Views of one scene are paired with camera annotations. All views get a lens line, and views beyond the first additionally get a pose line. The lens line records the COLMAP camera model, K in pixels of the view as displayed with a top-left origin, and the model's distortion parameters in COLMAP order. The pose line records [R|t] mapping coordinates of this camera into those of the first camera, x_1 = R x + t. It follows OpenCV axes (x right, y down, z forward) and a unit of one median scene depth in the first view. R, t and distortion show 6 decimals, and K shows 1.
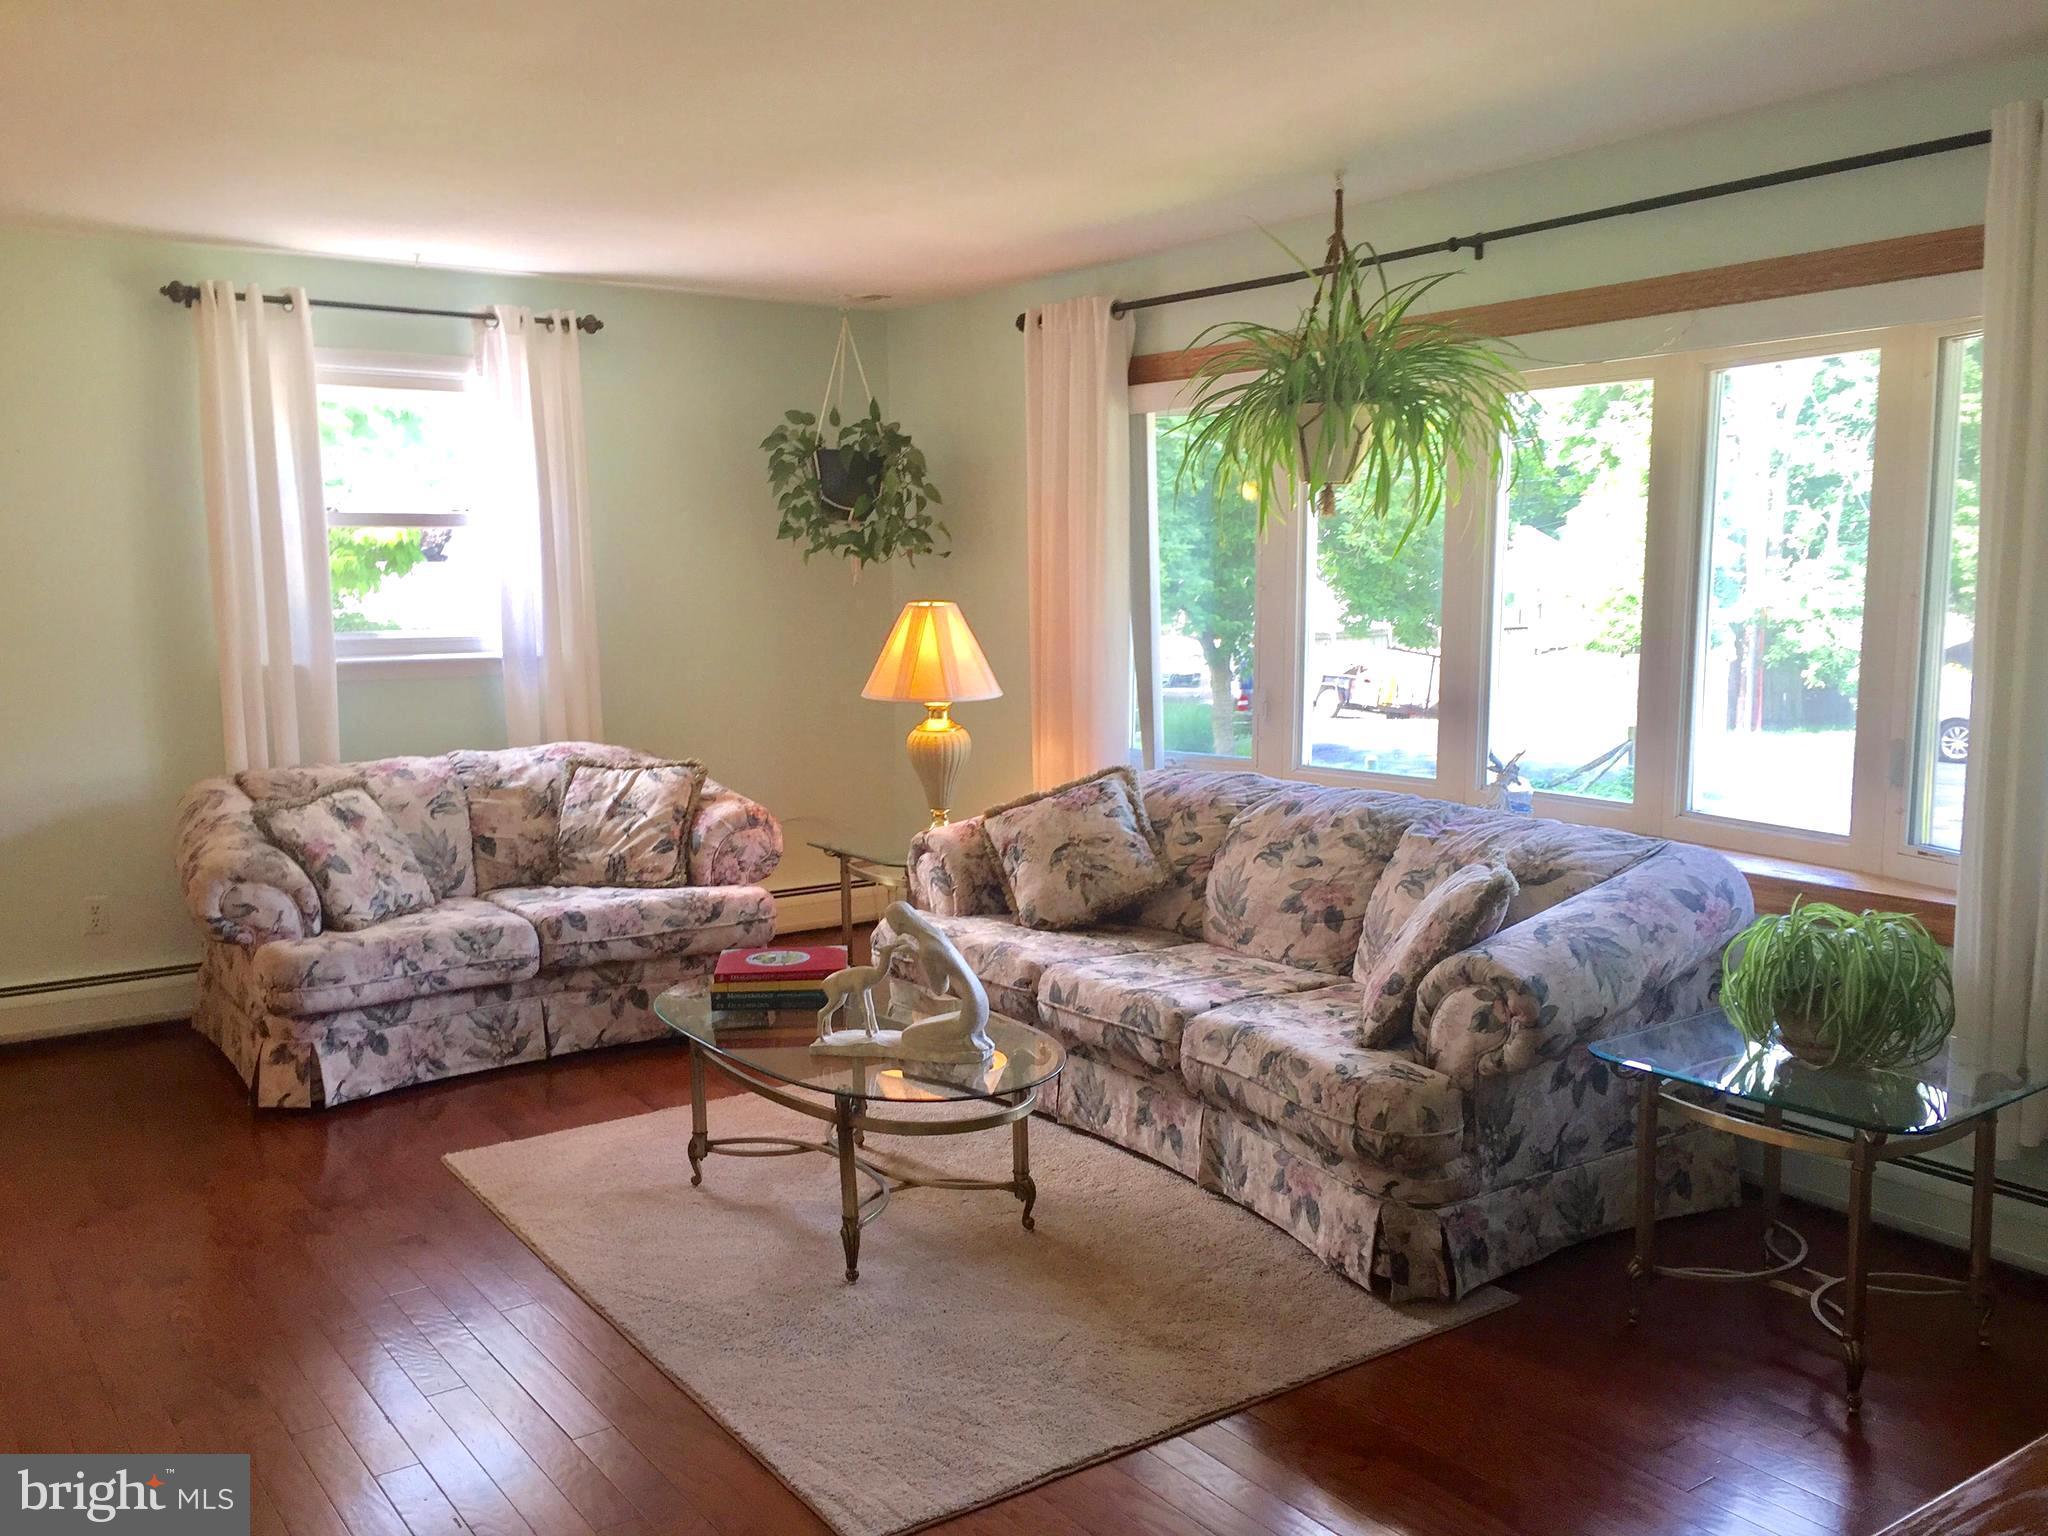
lens RADIAL K [[1778.9, 0, 992.3], [0, 1778.9, 772.6], [0, 0, 1]] dist [0.093842, -0.137099]
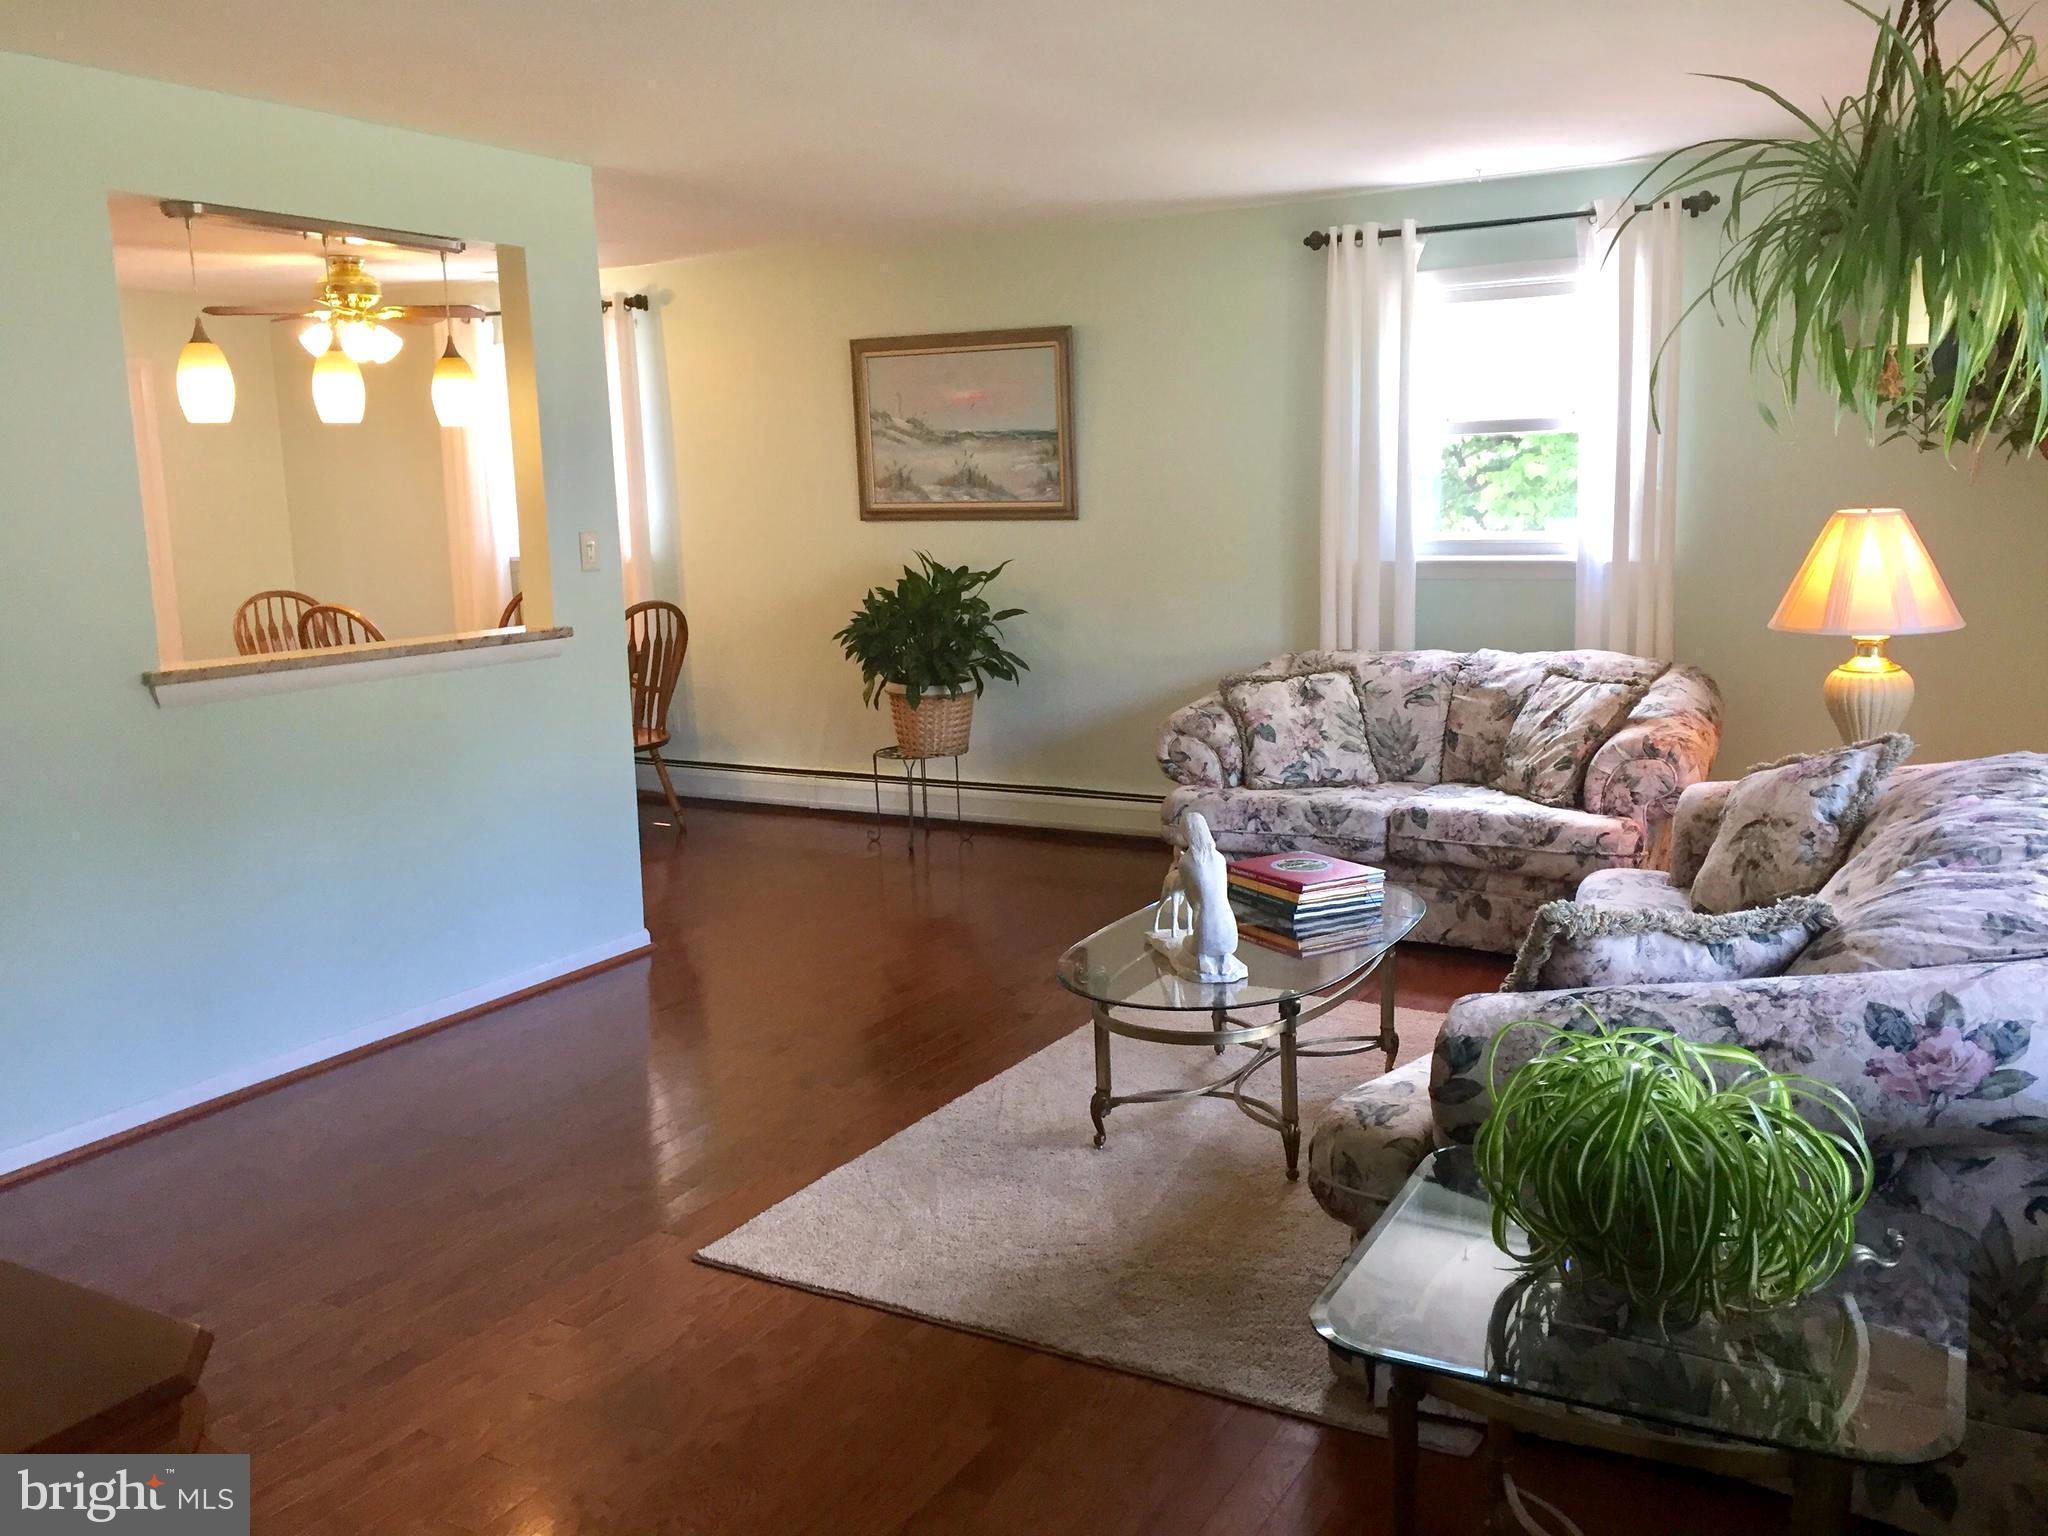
lens RADIAL K [[1778.9, 0, 992.3], [0, 1778.9, 772.6], [0, 0, 1]] dist [0.093842, -0.137099]
pose [[0.415364, 0.145576, -0.897931, 0.580198], [-0.086919, 0.988946, 0.120125, -0.045155], [0.905493, 0.028152, 0.423426, 0.325863]]
